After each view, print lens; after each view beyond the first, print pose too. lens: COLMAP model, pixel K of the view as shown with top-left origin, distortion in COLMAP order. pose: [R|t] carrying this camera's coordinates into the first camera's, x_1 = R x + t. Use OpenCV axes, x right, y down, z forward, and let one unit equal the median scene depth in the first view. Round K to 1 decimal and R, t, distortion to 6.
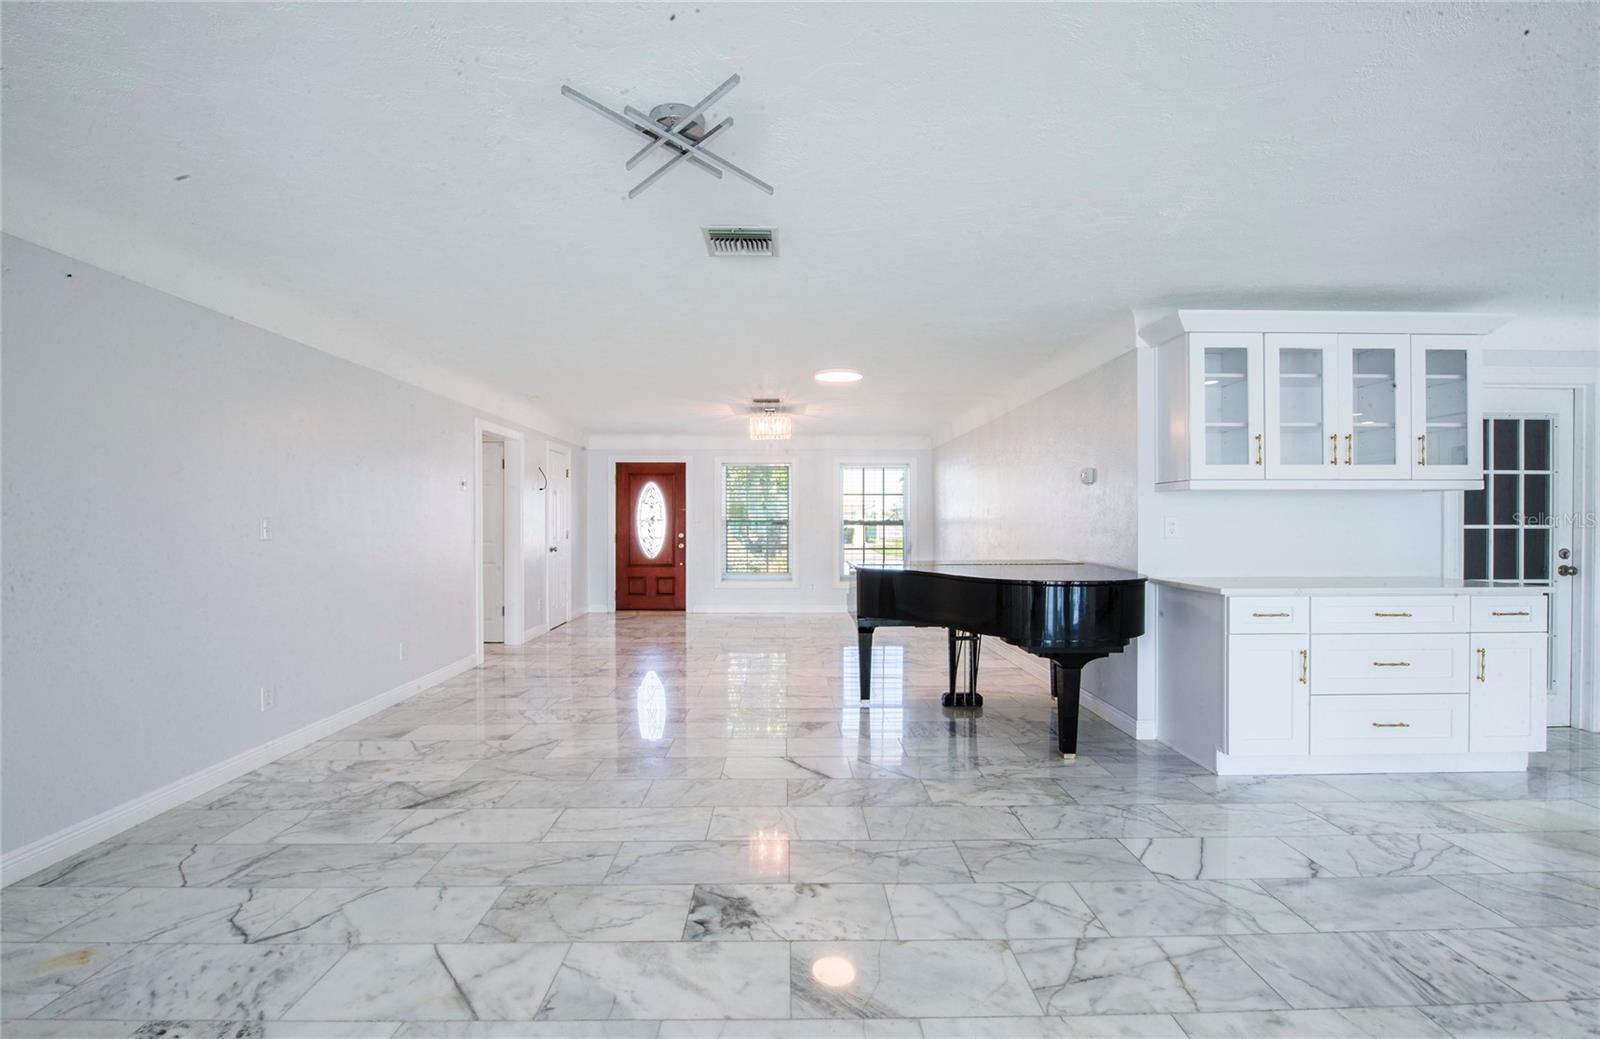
lens RADIAL K [[692.8, 0, 796.1], [0, 692.8, 519.5], [0, 0, 1]] dist [-0.014911, -0.001757]
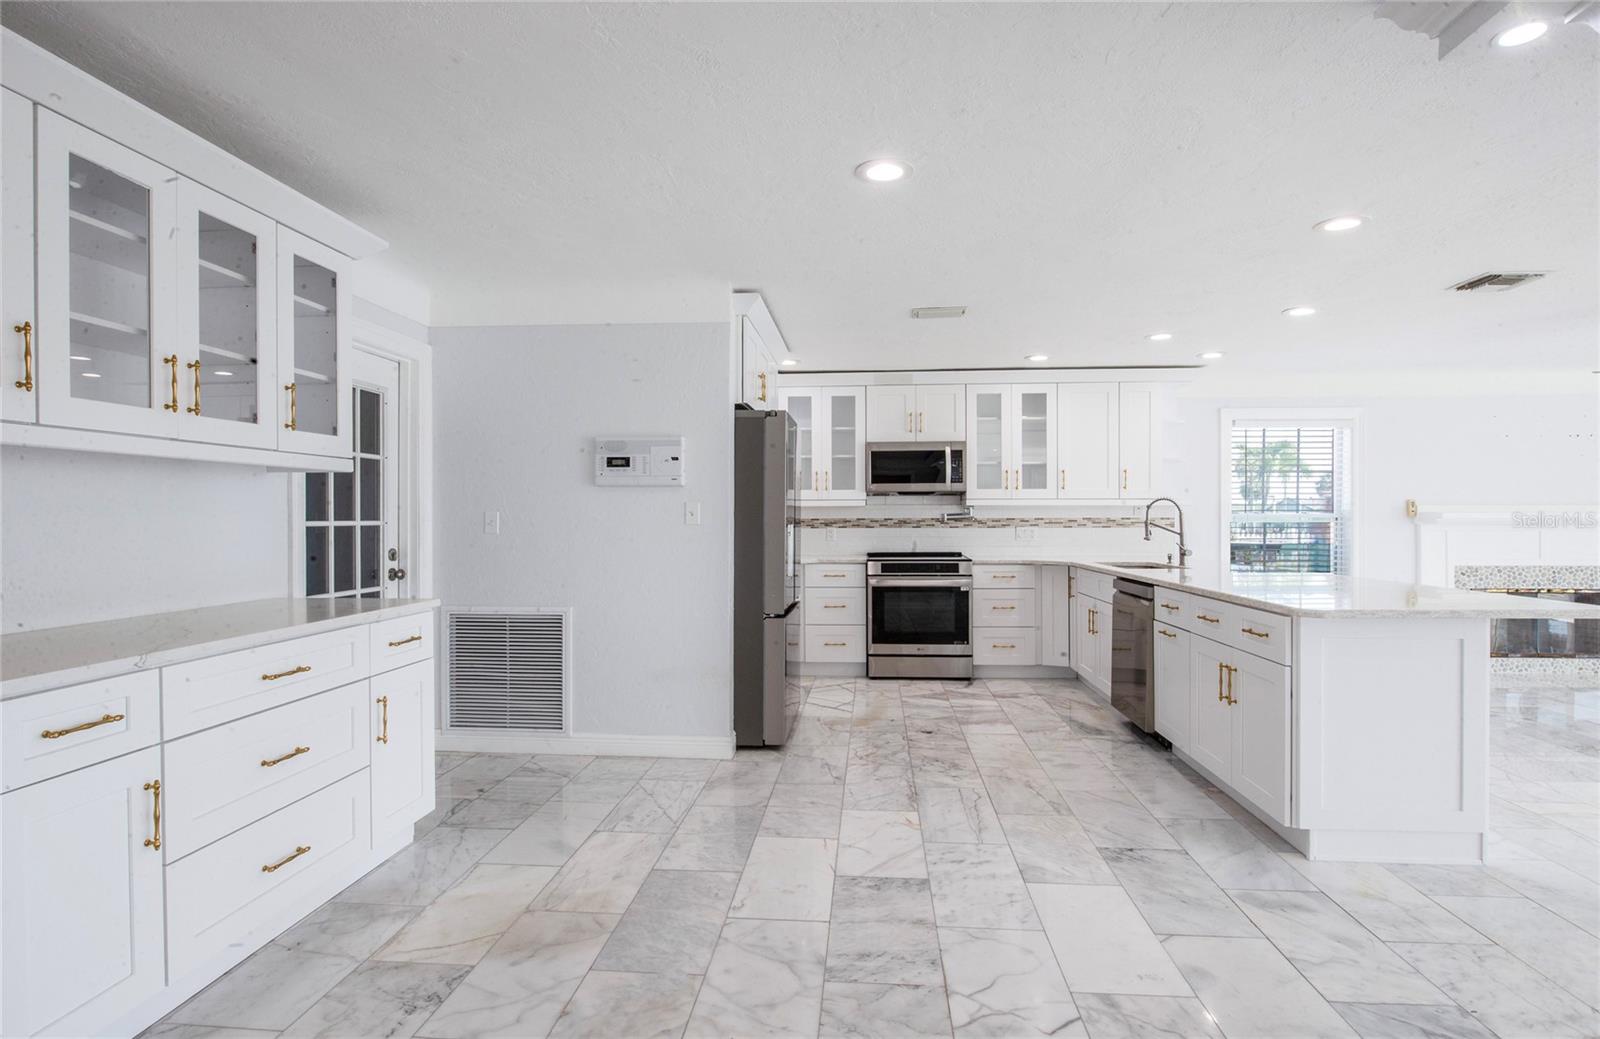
lens RADIAL K [[811.0, 0, 799.8], [0, 811.0, 520.2], [0, 0, 1]] dist [-0.006728, -0.000636]
pose [[0.098371, -0.005216, 0.995136, 0.197275], [0.002424, 0.999985, 0.005002, 0.003930], [-0.995147, 0.001920, 0.098382, 0.440611]]
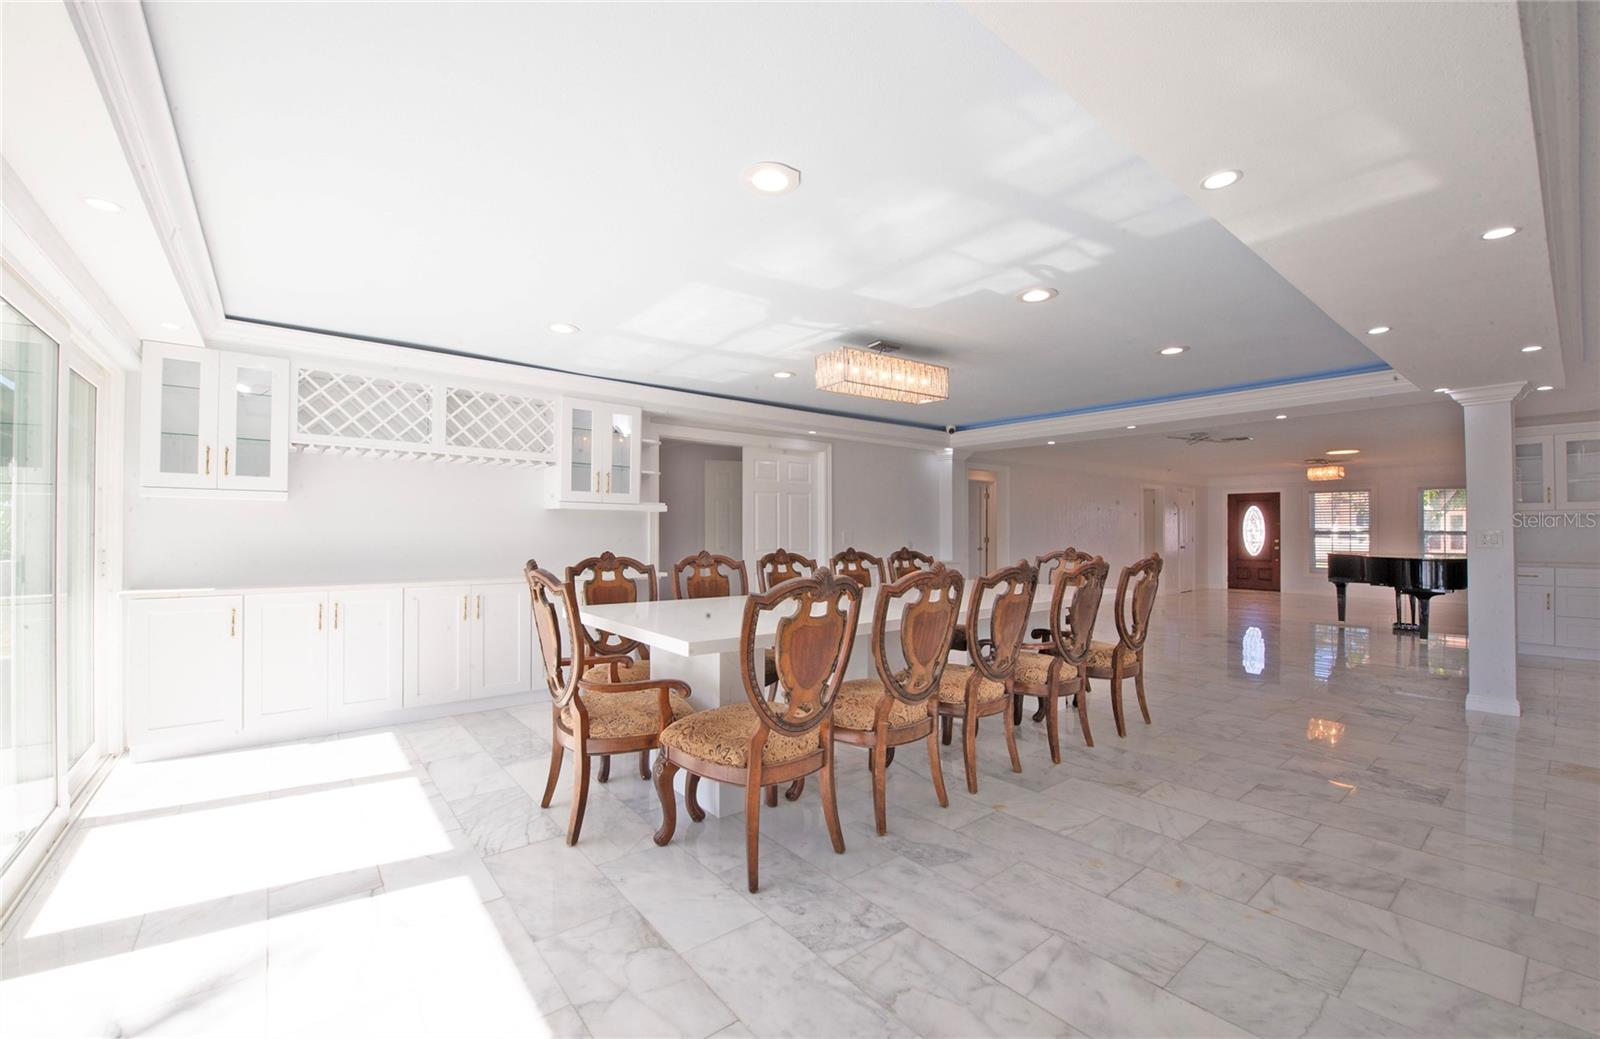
lens RADIAL K [[653.9, 0, 796.8], [0, 653.9, 526.3], [0, 0, 1]] dist [-0.017389, -0.000967]
pose [[0.620067, -0.004197, -0.784537, 0.758366], [0.000182, 0.999986, -0.005206, -0.003842], [0.784549, 0.003085, 0.620060, -1.800377]]
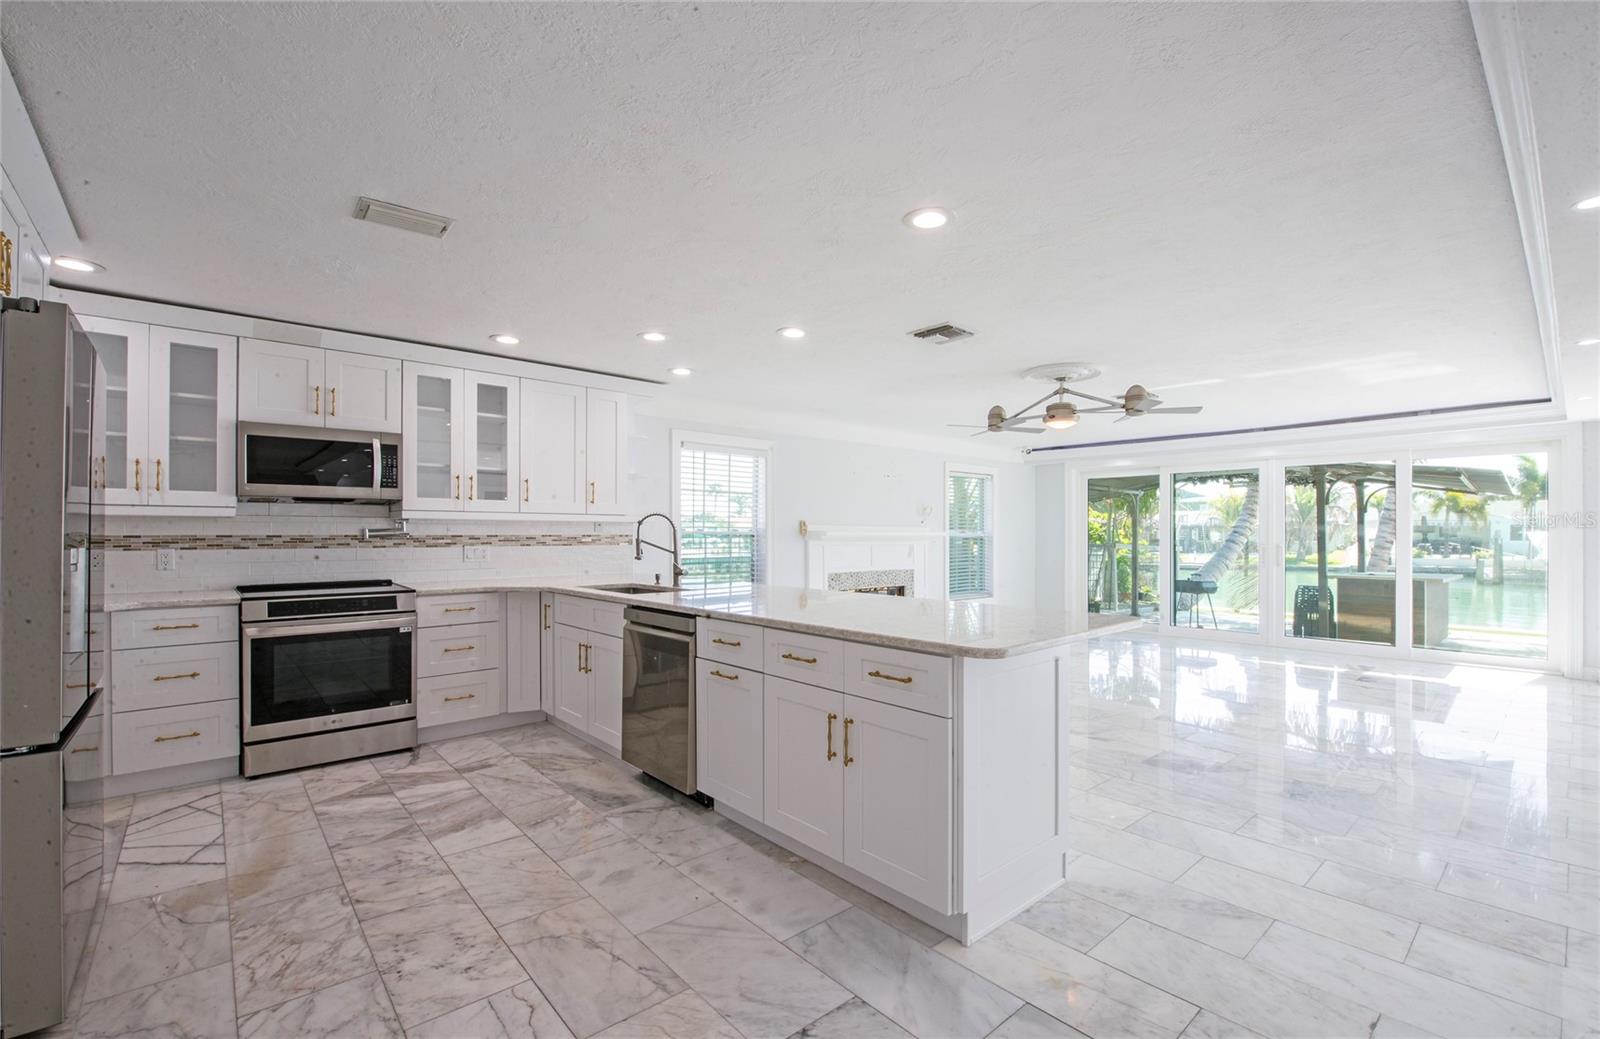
lens RADIAL K [[692.8, 0, 791.9], [0, 692.8, 532.3], [0, 0, 1]] dist [-0.014911, -0.001757]
pose [[-0.643235, -0.000575, 0.765669, 0.697233], [-0.001471, 0.999999, -0.000485, 0.004117], [-0.765668, -0.001439, -0.643235, 0.494650]]
